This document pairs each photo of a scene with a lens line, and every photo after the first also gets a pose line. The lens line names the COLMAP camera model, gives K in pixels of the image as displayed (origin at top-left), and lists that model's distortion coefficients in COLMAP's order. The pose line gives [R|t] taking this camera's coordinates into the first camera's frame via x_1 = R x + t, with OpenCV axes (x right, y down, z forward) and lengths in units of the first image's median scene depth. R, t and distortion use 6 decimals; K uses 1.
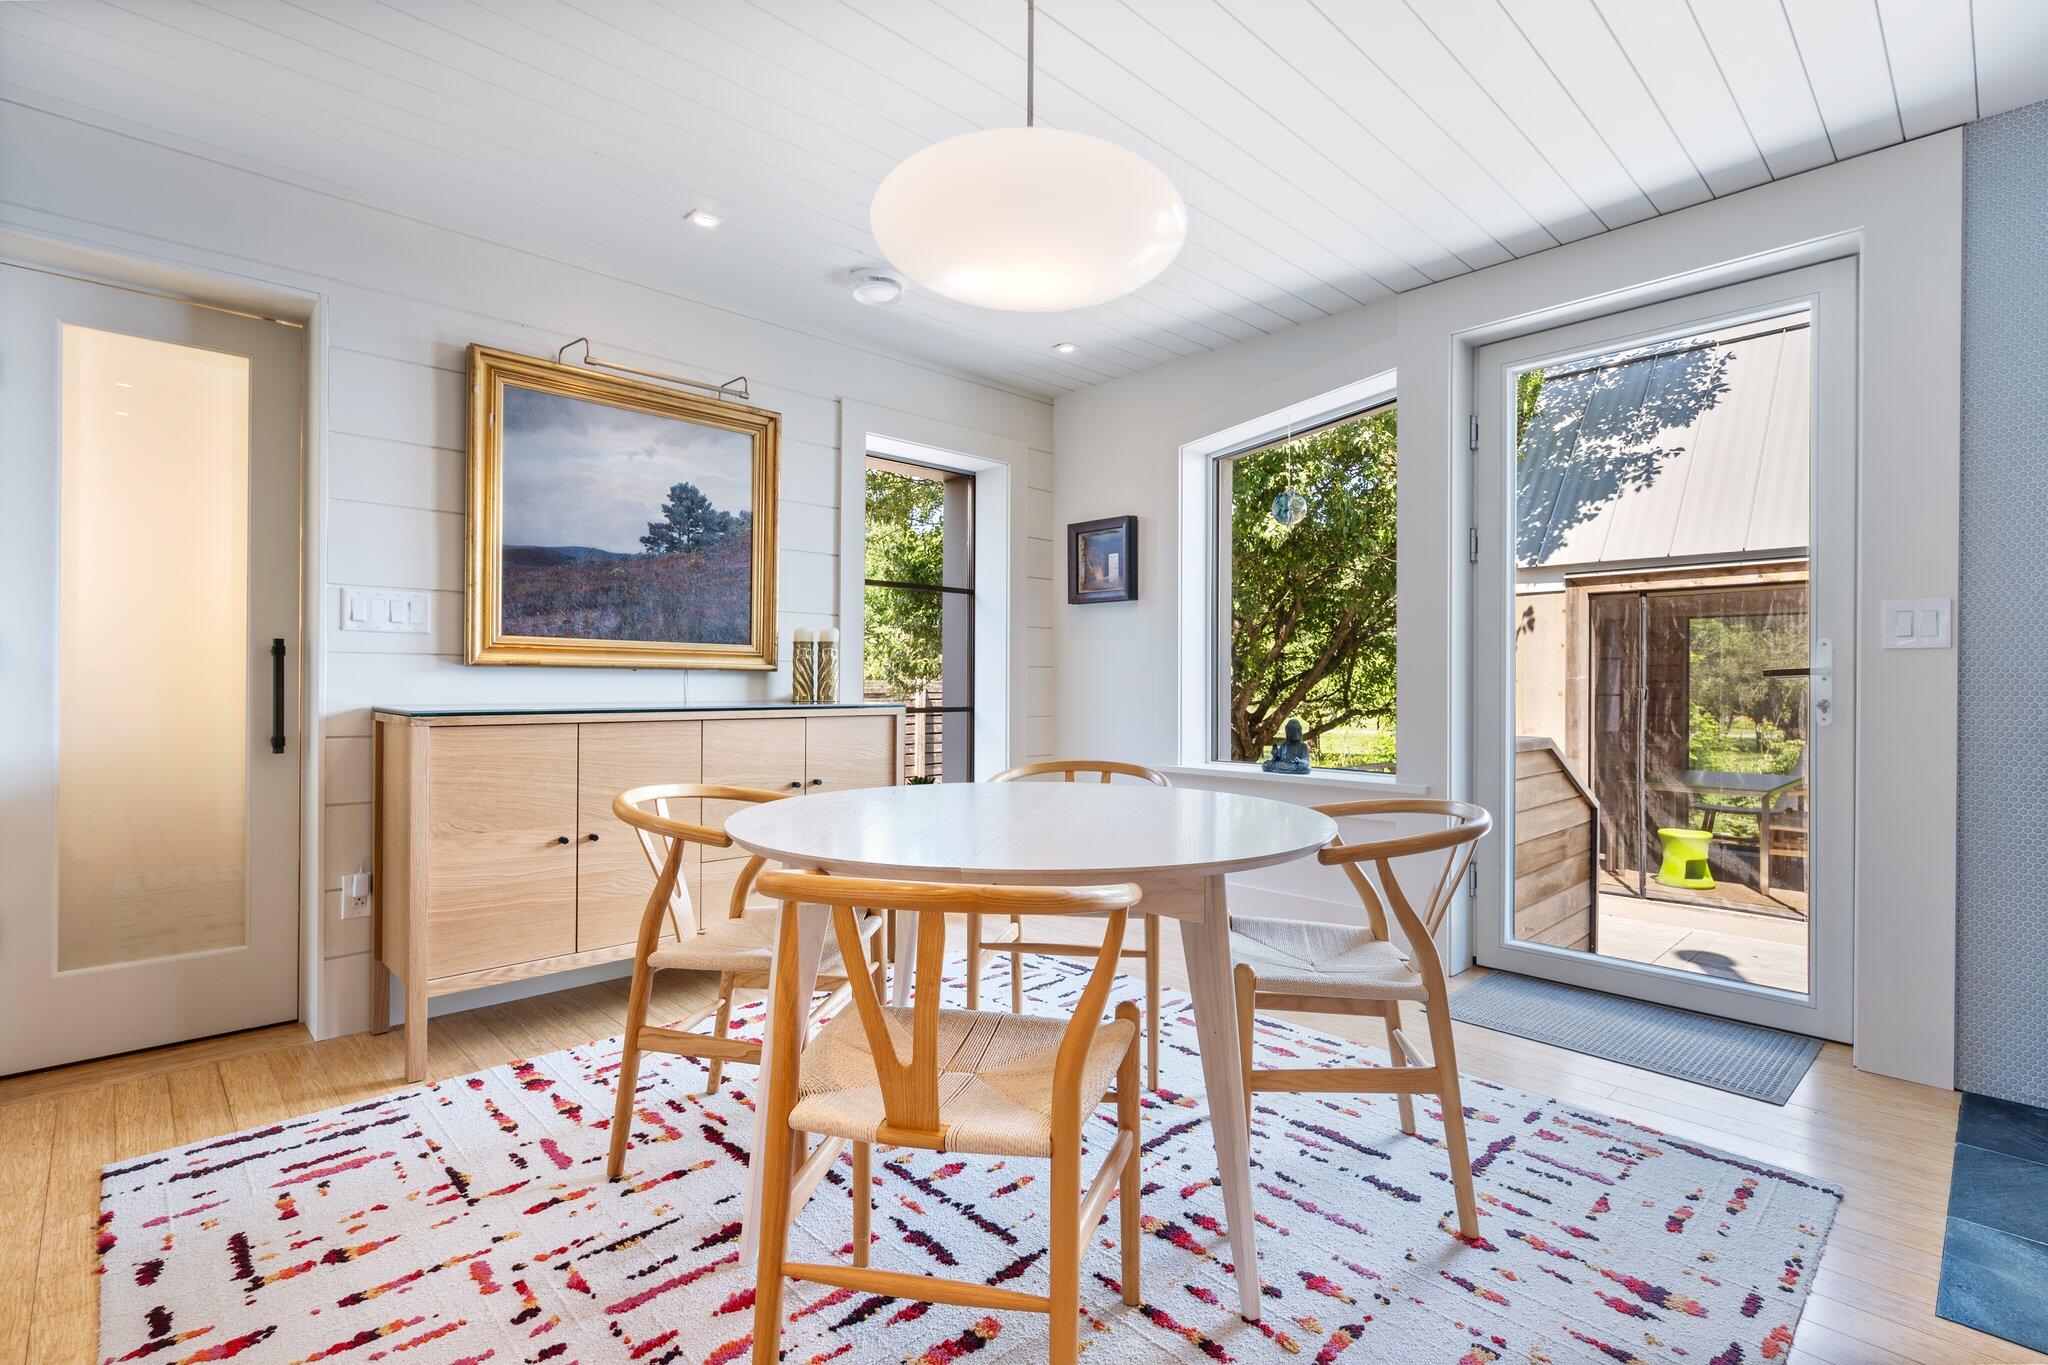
lens RADIAL K [[944.9, 0, 1031.6], [0, 944.9, 683.8], [0, 0, 1]] dist [-0.003803, 0.001467]
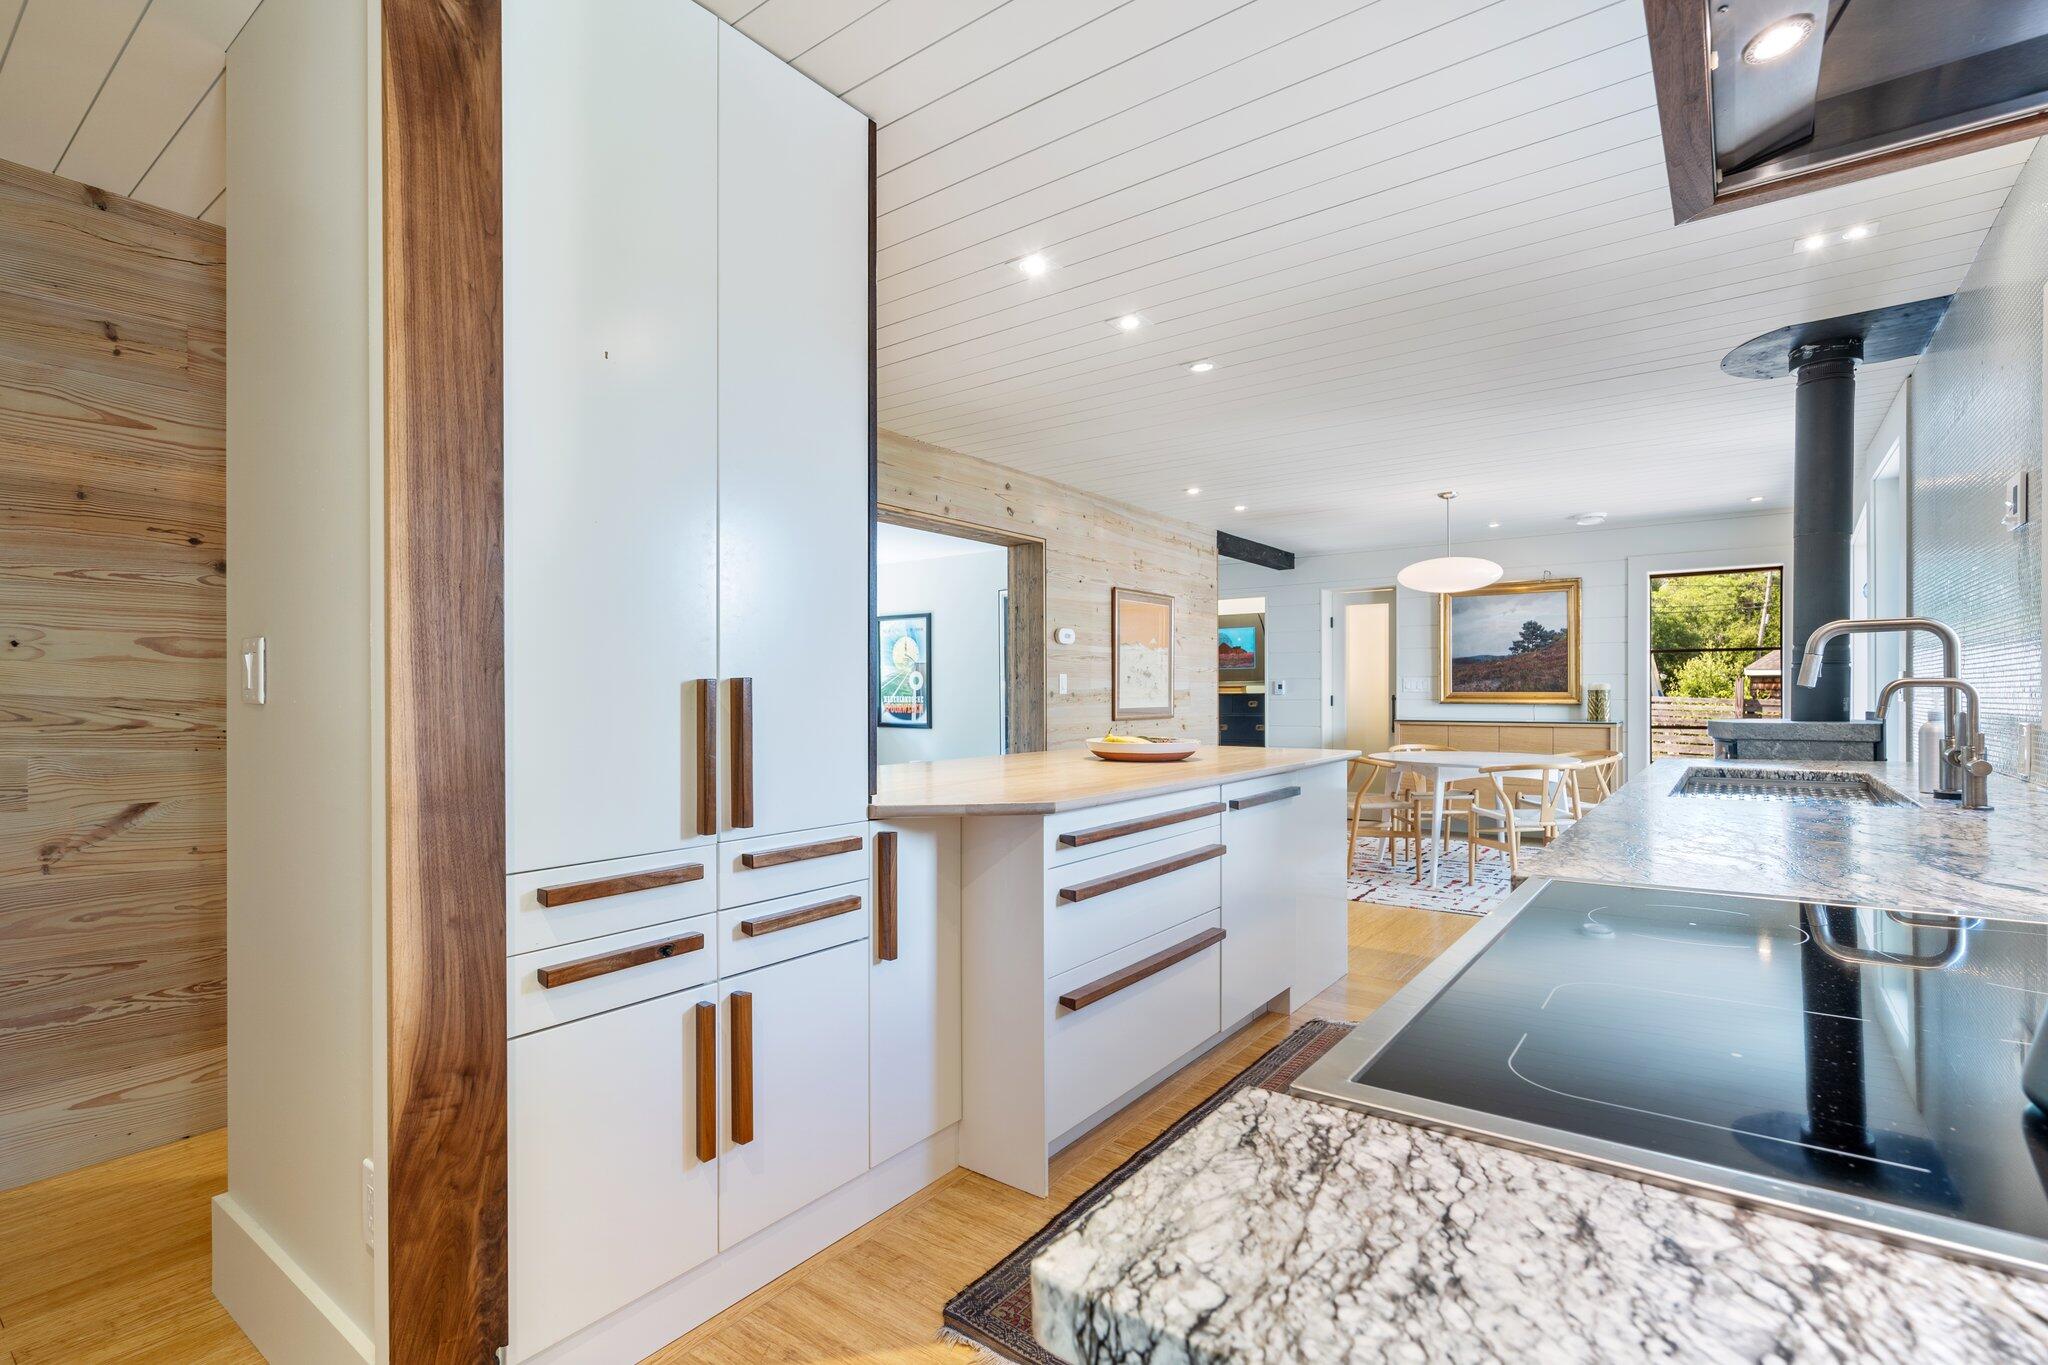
lens RADIAL K [[944.9, 0, 1034.5], [0, 944.9, 694.1], [0, 0, 1]] dist [-0.003803, 0.001467]
pose [[0.156927, -0.001916, -0.987608, 1.672631], [0.004726, 0.999988, -0.001189, -0.042716], [0.987599, -0.004480, 0.156935, -0.511965]]
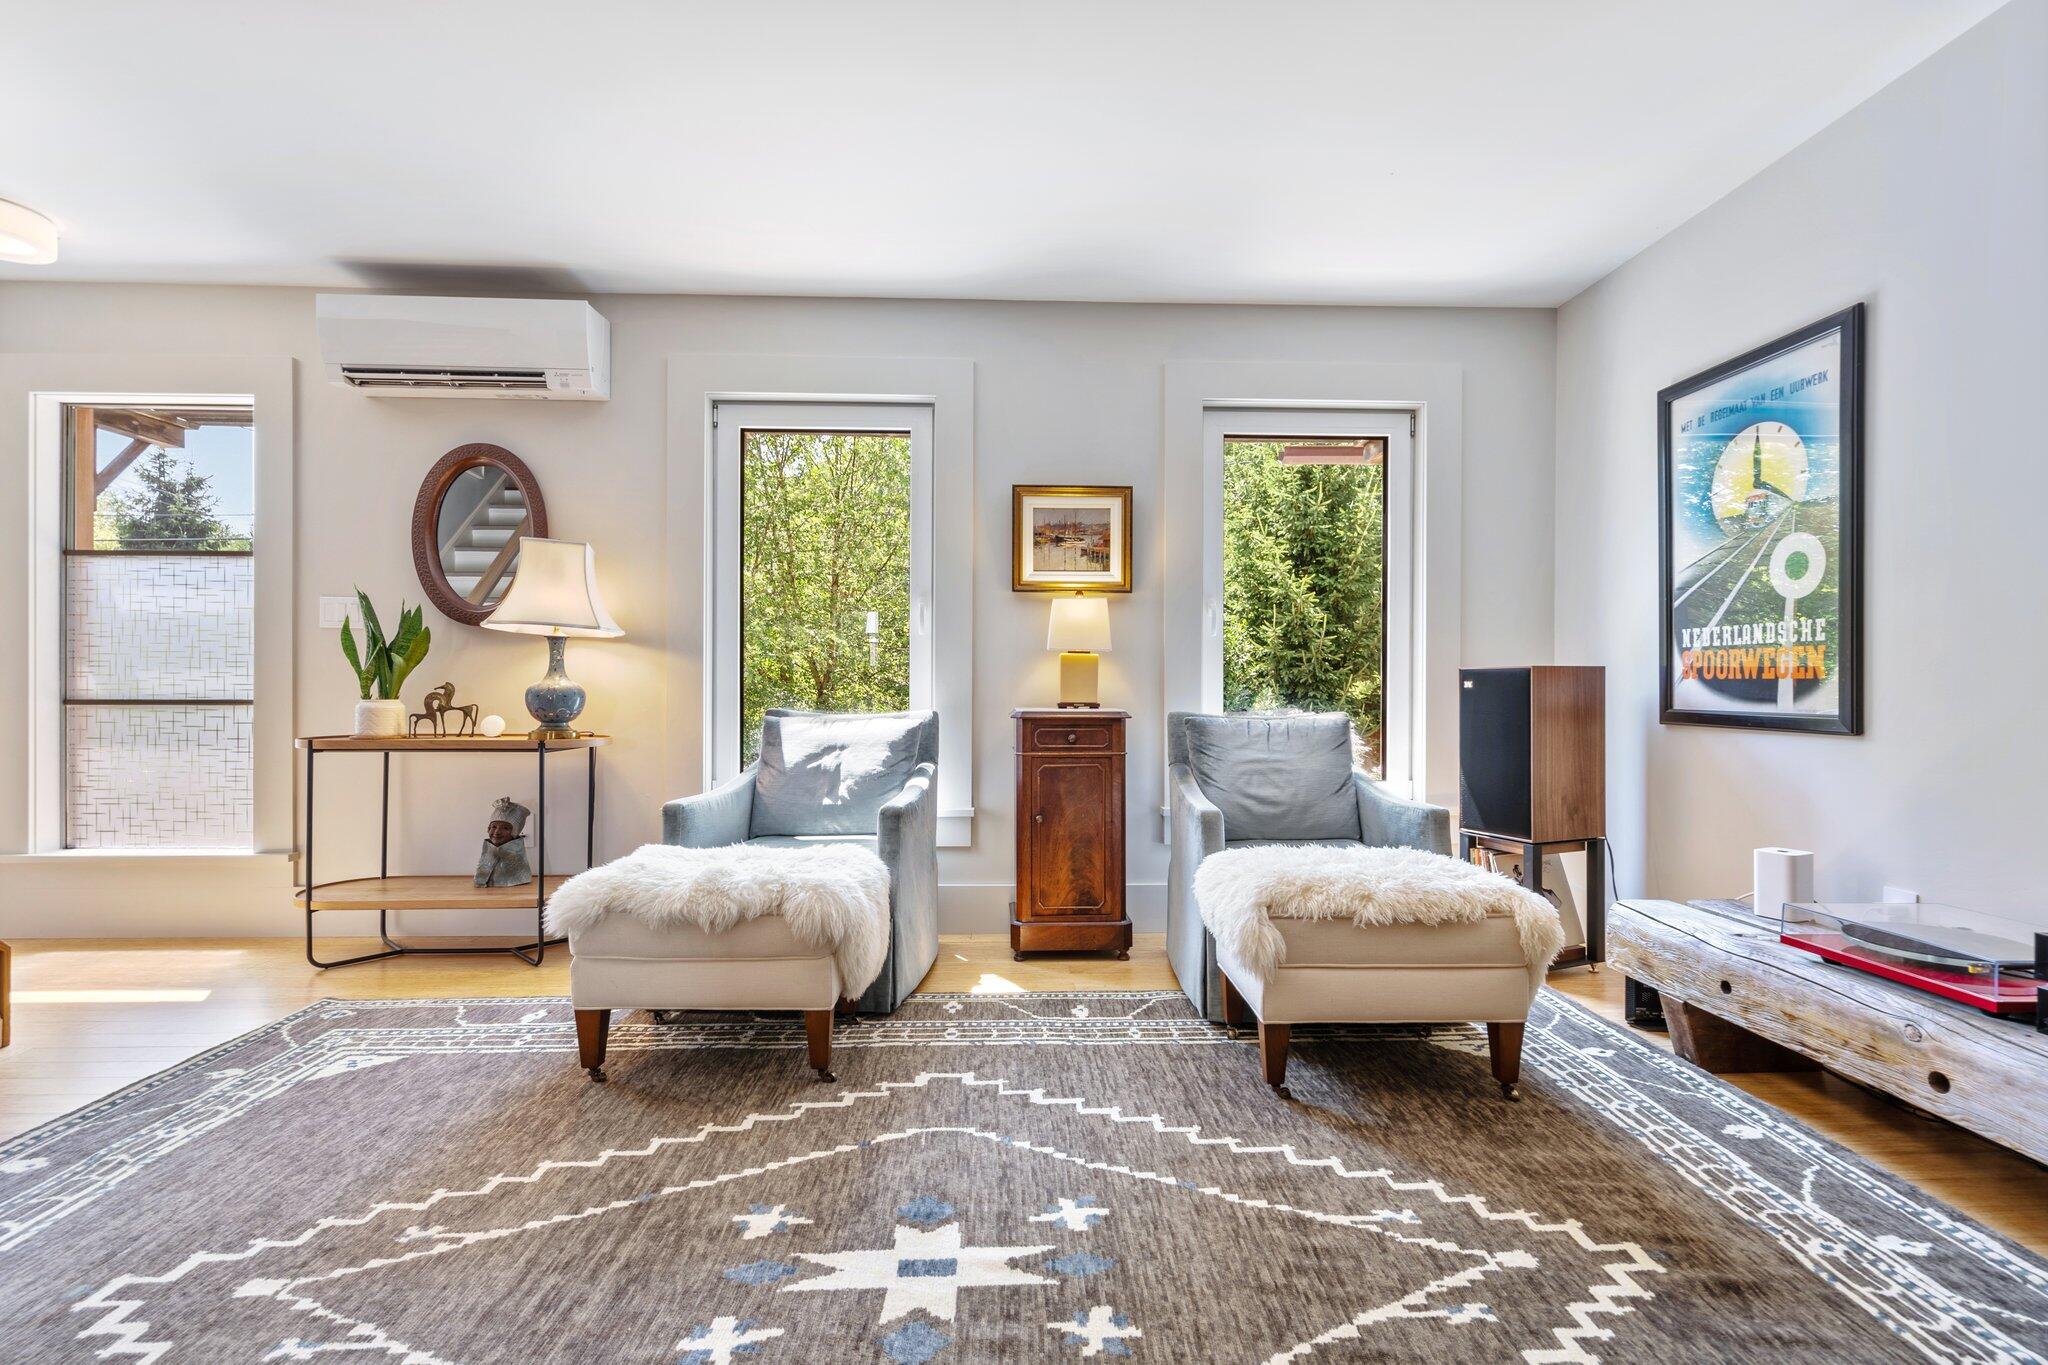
lens RADIAL K [[944.9, 0, 1040.0], [0, 944.9, 692.1], [0, 0, 1]] dist [-0.003803, 0.001467]
pose [[-0.665786, -0.000345, -0.746143, -0.104523], [-0.004059, 0.999987, 0.003160, 0.019547], [0.746132, 0.005132, -0.665778, -0.365931]]
